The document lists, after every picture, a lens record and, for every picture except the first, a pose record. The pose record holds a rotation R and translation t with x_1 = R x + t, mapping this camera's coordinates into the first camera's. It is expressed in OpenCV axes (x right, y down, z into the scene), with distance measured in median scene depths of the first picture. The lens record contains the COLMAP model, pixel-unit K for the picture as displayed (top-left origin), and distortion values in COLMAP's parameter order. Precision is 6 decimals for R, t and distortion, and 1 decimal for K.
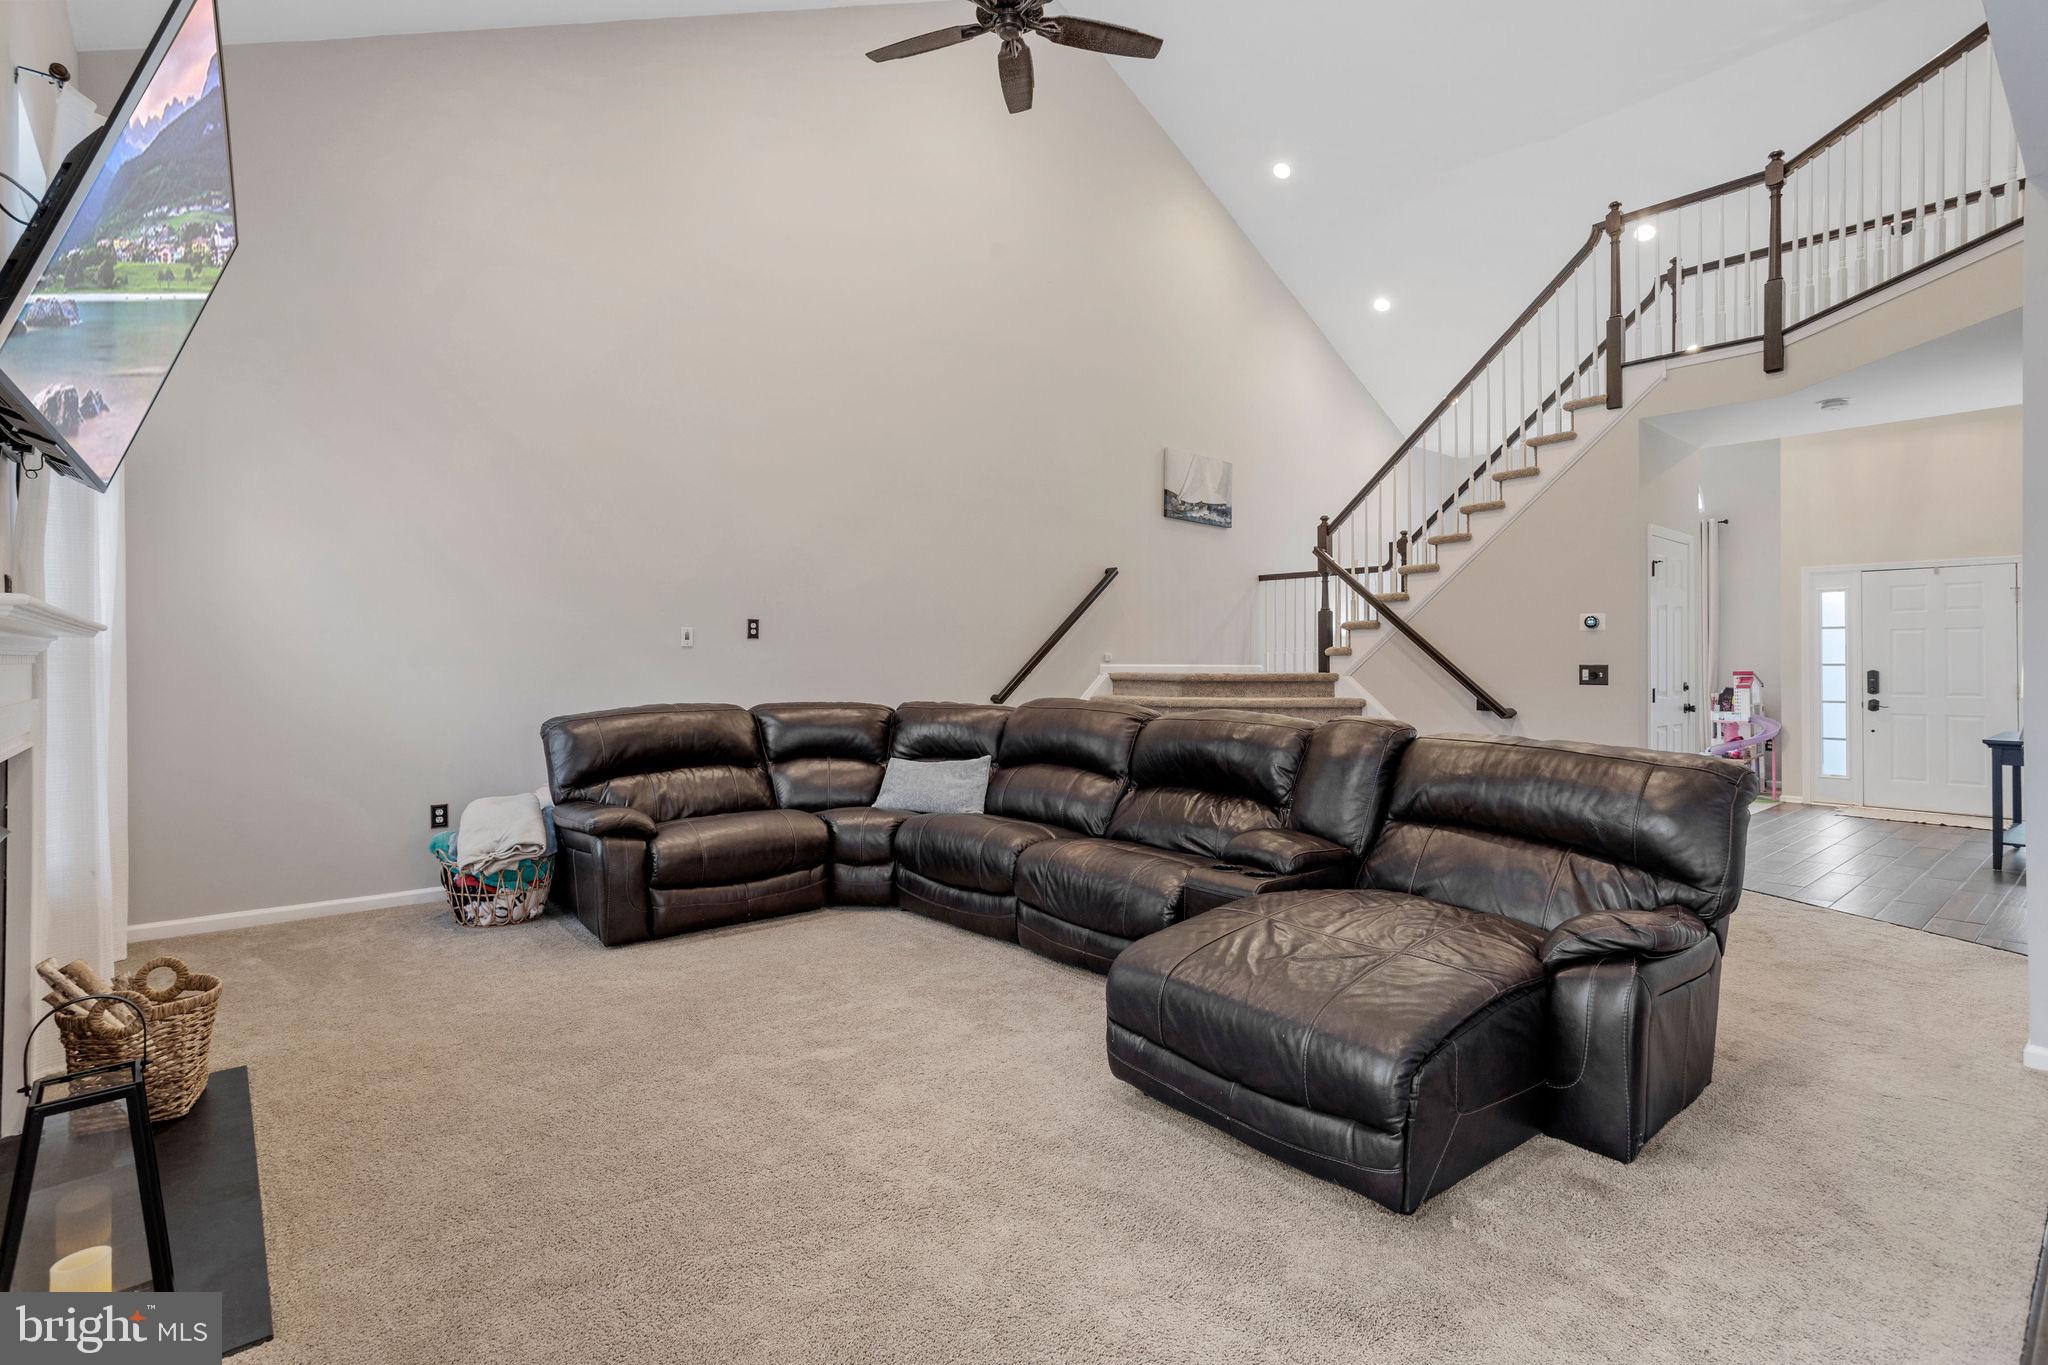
lens RADIAL K [[987.7, 0, 1015.1], [0, 987.7, 653.0], [0, 0, 1]] dist [-0.047350, 0.037614]
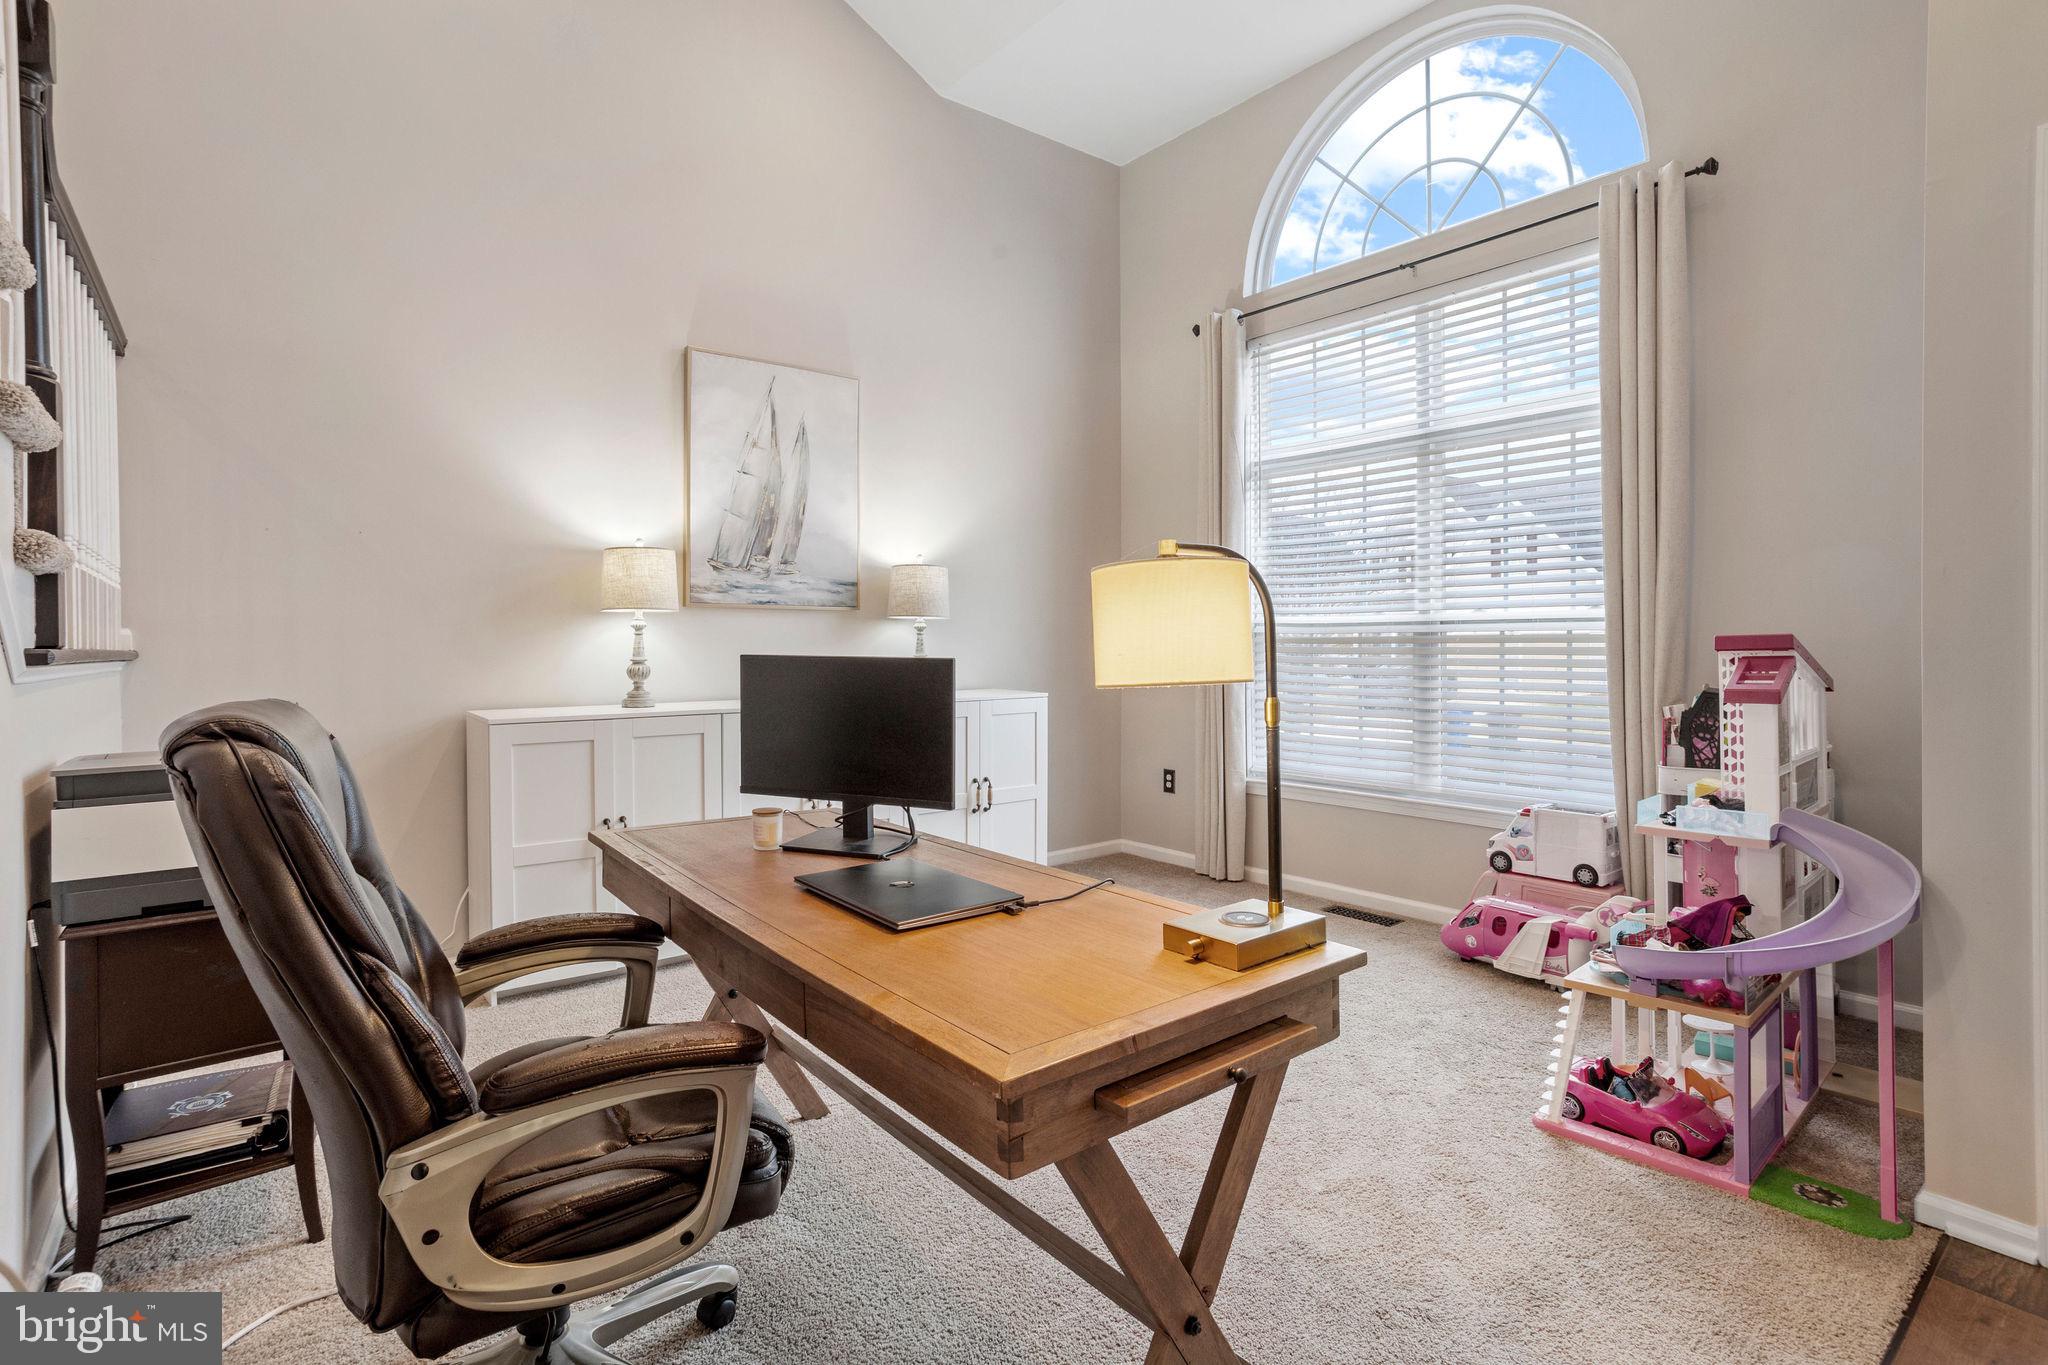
lens RADIAL K [[982.5, 0, 1016.7], [0, 982.5, 654.6], [0, 0, 1]] dist [-0.043312, 0.030952]
pose [[0.999345, -0.013962, -0.033372, 0.557705], [0.014741, 0.999622, 0.023212, 0.015133], [0.033035, -0.023689, 0.999173, 0.732317]]
